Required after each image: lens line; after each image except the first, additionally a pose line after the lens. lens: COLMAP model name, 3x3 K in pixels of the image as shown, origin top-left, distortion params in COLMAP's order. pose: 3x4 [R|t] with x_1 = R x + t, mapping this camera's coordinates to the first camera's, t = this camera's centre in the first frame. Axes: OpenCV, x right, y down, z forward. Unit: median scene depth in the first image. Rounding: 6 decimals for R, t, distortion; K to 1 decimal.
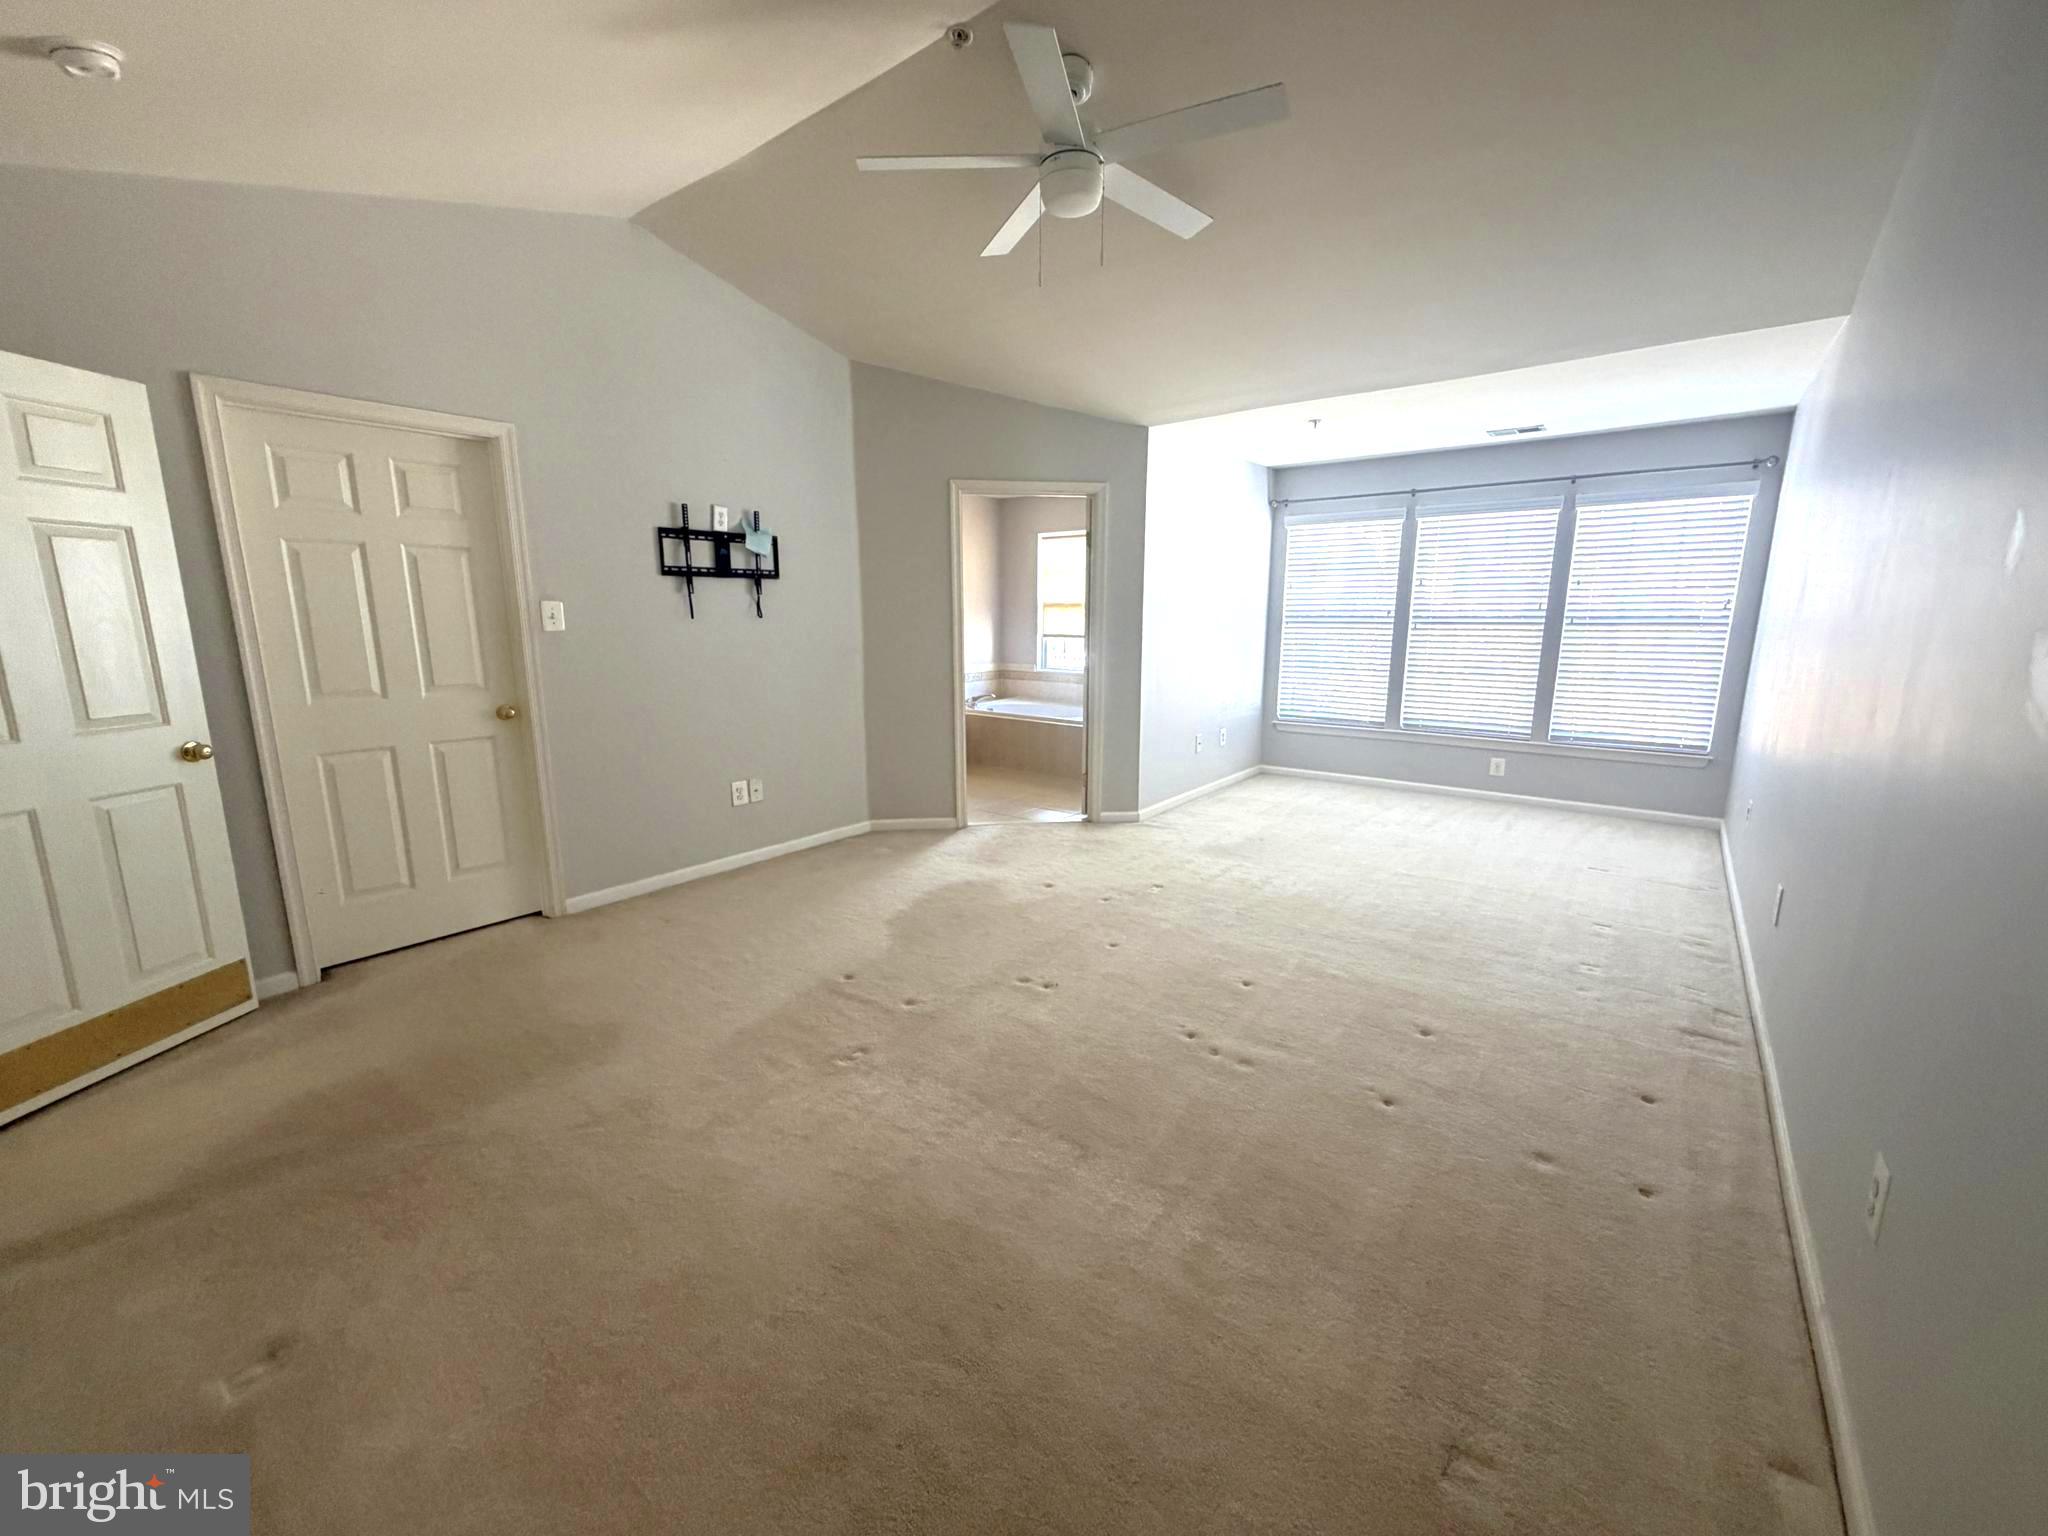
lens RADIAL K [[815.6, 0, 1015.8], [0, 815.6, 767.6], [0, 0, 1]] dist [-0.000540, 0.000307]
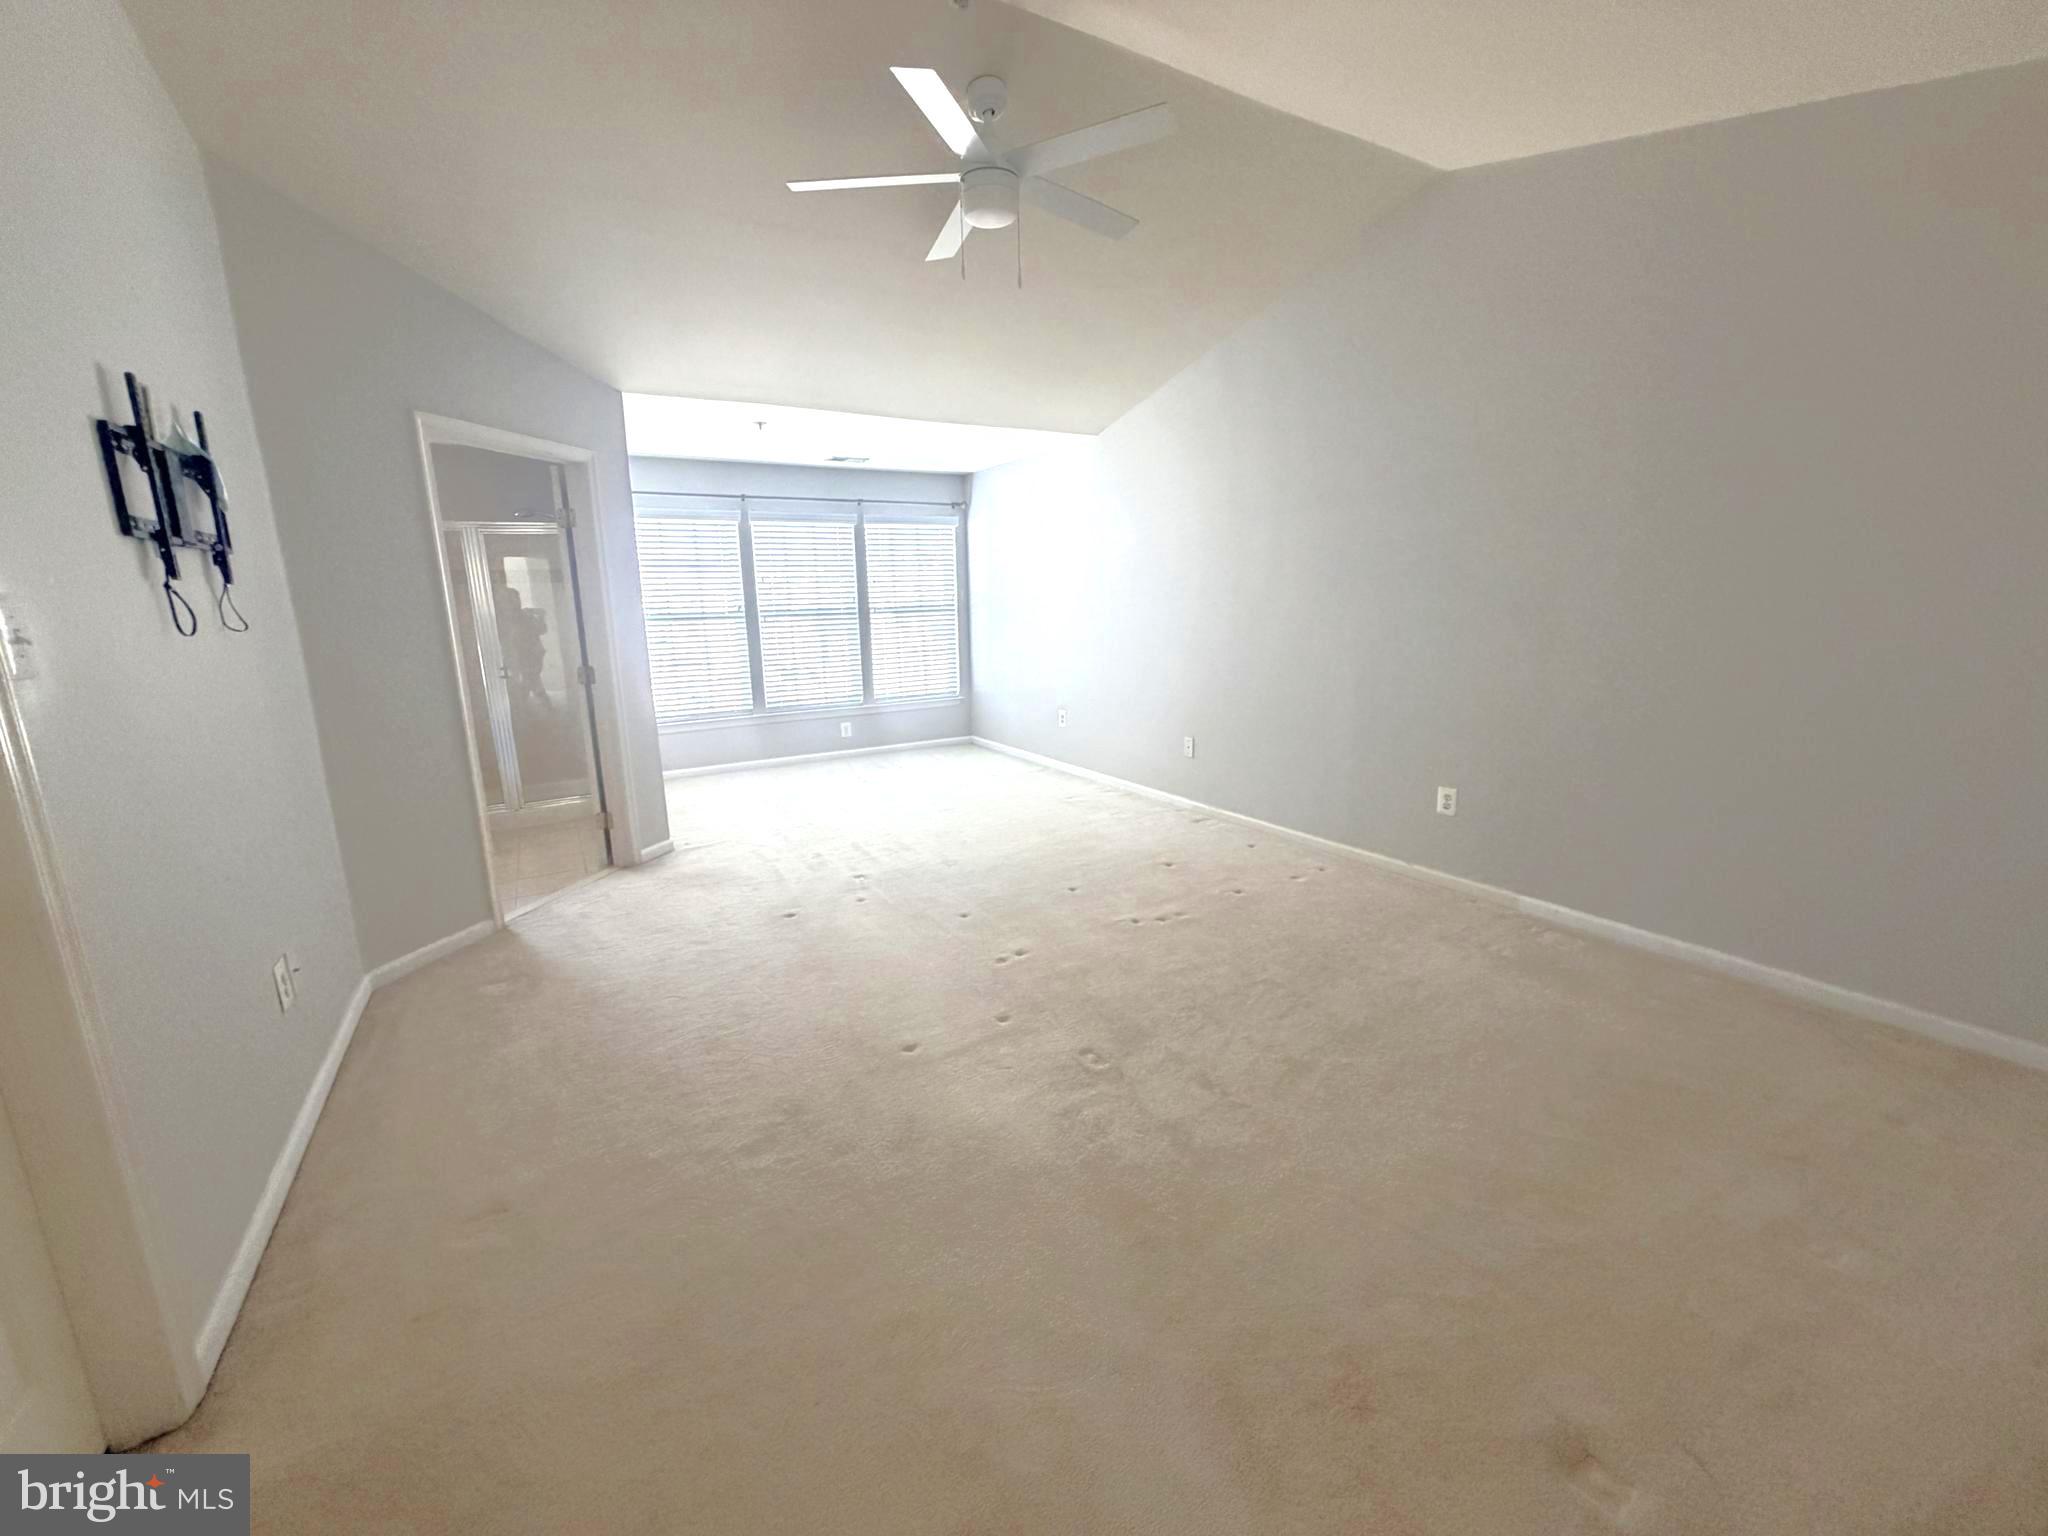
lens RADIAL K [[815.6, 0, 1016.3], [0, 815.6, 776.1], [0, 0, 1]] dist [-0.000540, 0.000307]
pose [[0.361214, -0.204892, 0.909694, -0.561523], [0.197816, 0.970194, 0.139972, -0.067594], [-0.911259, 0.129392, 0.390979, 0.353394]]
